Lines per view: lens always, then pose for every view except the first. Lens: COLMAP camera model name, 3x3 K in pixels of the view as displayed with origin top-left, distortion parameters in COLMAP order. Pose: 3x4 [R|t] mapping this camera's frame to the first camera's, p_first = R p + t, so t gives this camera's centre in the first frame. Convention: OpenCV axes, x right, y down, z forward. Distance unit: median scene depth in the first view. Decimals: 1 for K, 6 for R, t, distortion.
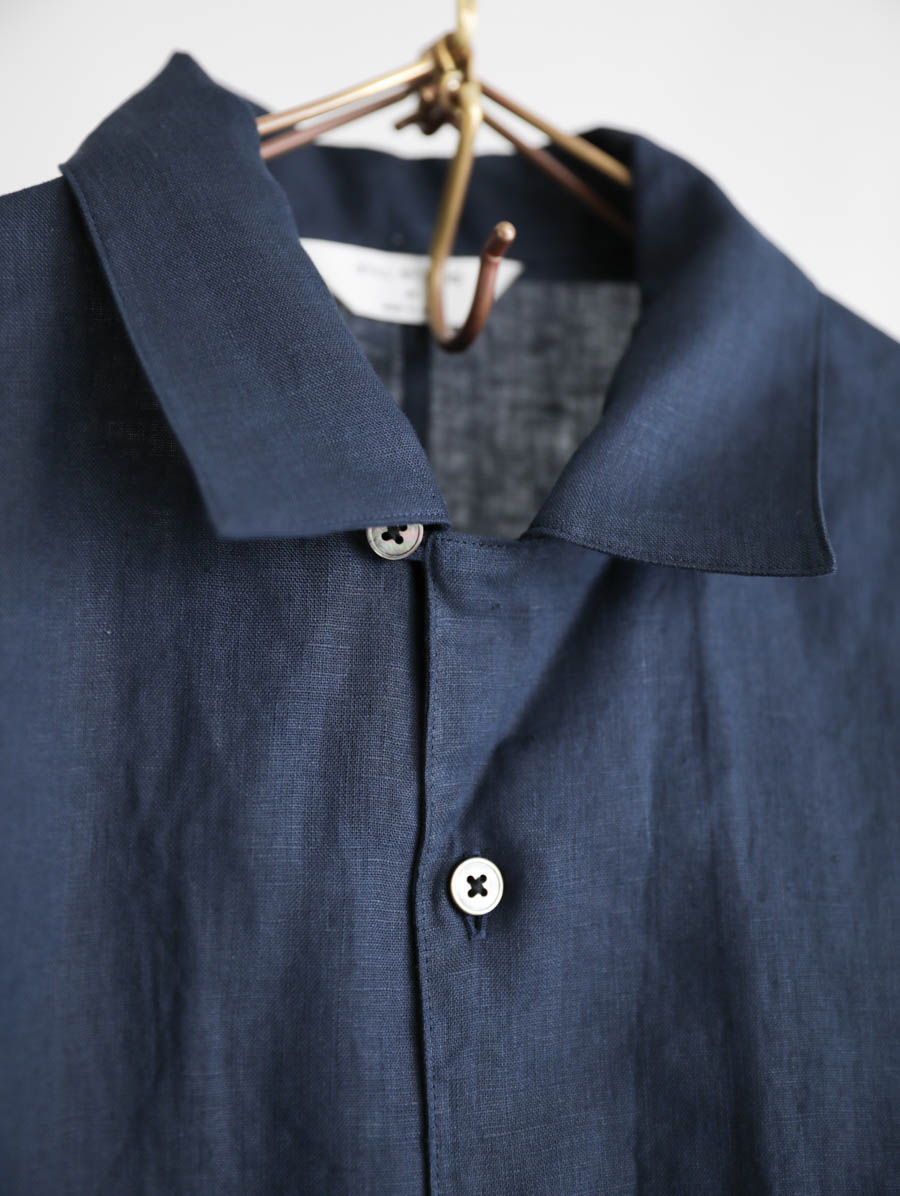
lens RADIAL K [[1702.3, 0, 514.4], [0, 1702.3, 583.9], [0, 0, 1]] dist [0.004294, 0.000000]
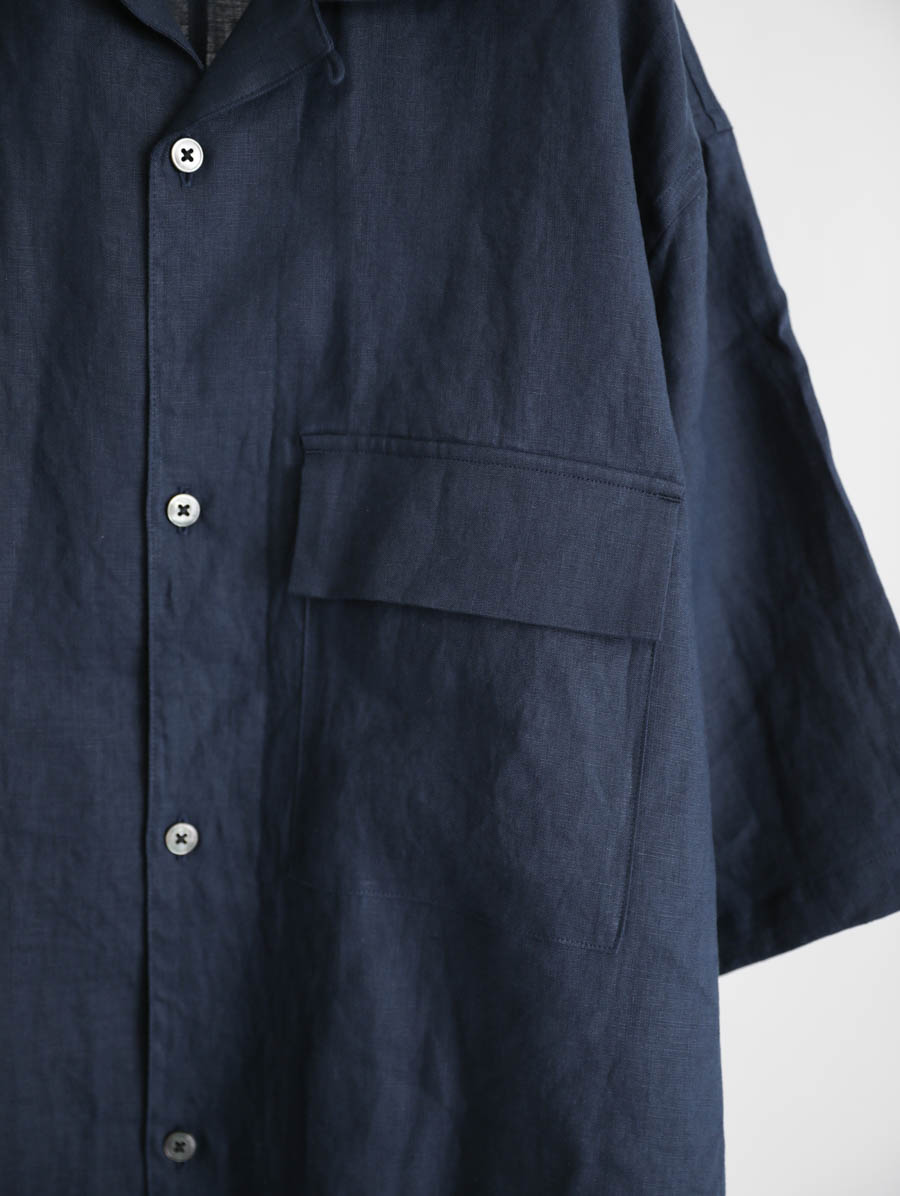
lens RADIAL K [[1702.3, 0, 462.0], [0, 1702.3, 605.7], [0, 0, 1]] dist [0.004294, 0.000000]
pose [[0.962141, 0.099798, -0.253622, 0.711875], [-0.012958, 0.946248, 0.323184, 0.052832], [0.272243, -0.307662, 0.911717, -0.590983]]
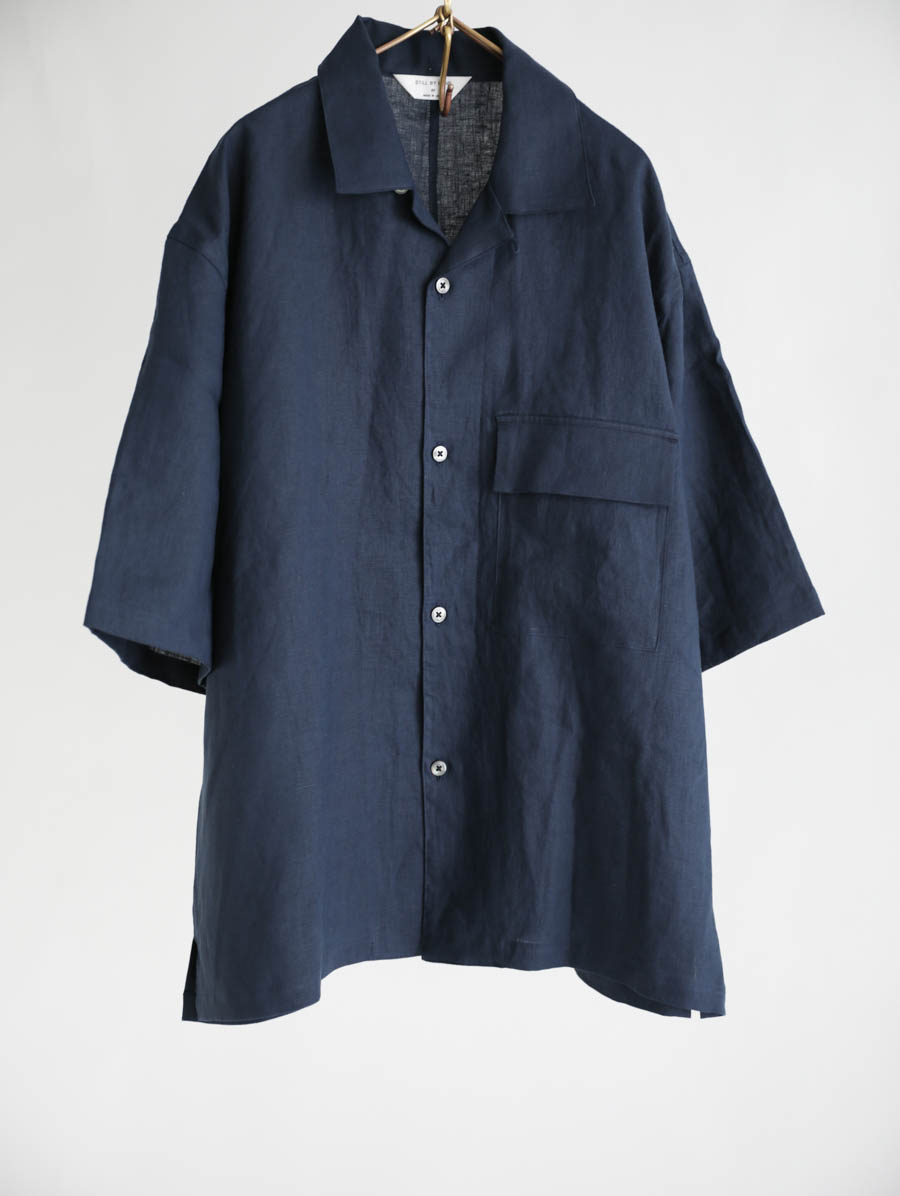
lens RADIAL K [[1702.3, 0, 459.6], [0, 1702.3, 619.6], [0, 0, 1]] dist [0.004294, 0.000000]
pose [[0.982645, 0.067648, -0.172720, 0.678200], [-0.003748, 0.938181, 0.346125, -0.395703], [0.185457, -0.339471, 0.922153, -2.501069]]
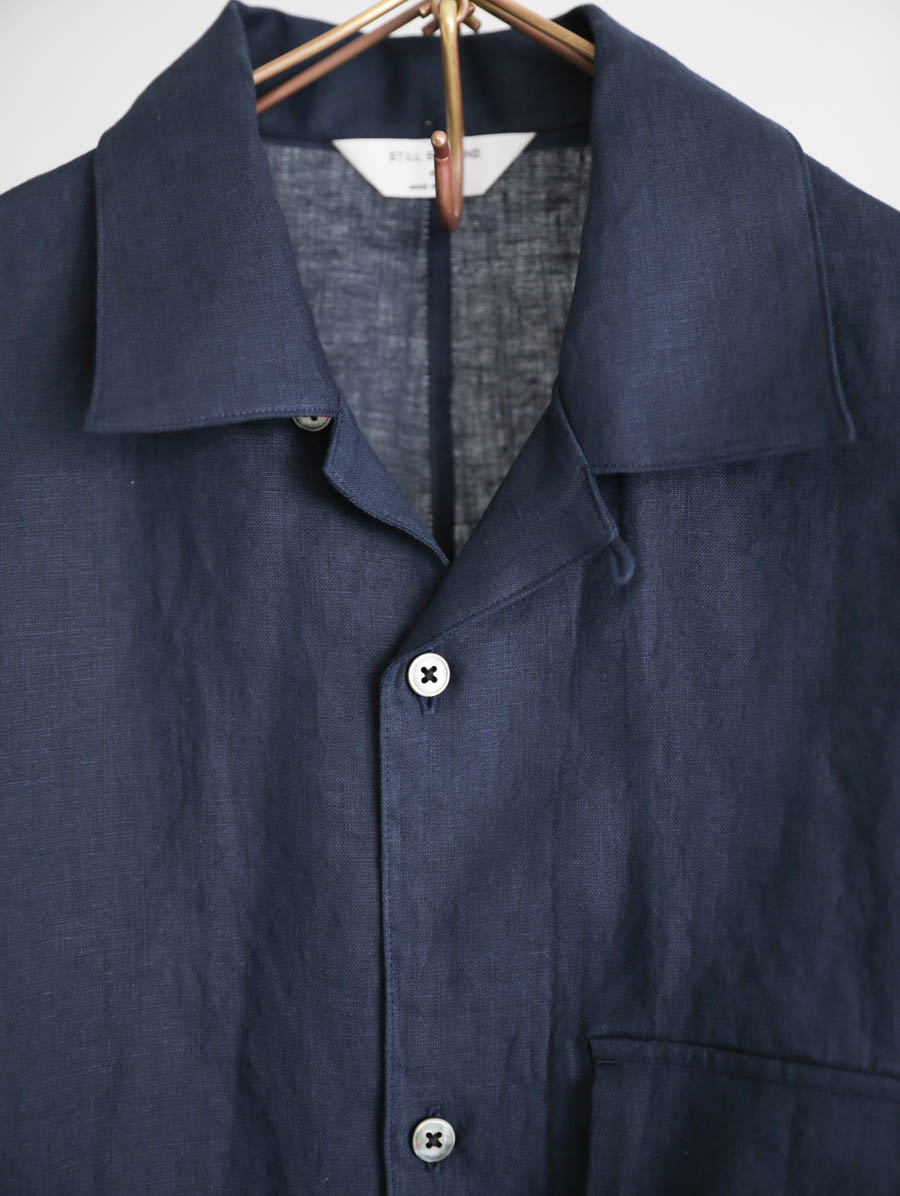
lens RADIAL K [[1702.3, 0, 457.4], [0, 1702.3, 598.8], [0, 0, 1]] dist [0.004294, 0.000000]
pose [[0.906601, 0.016736, -0.421658, 0.538736], [0.059411, 0.984199, 0.166802, -0.088085], [0.417787, -0.176274, 0.891281, -0.119047]]
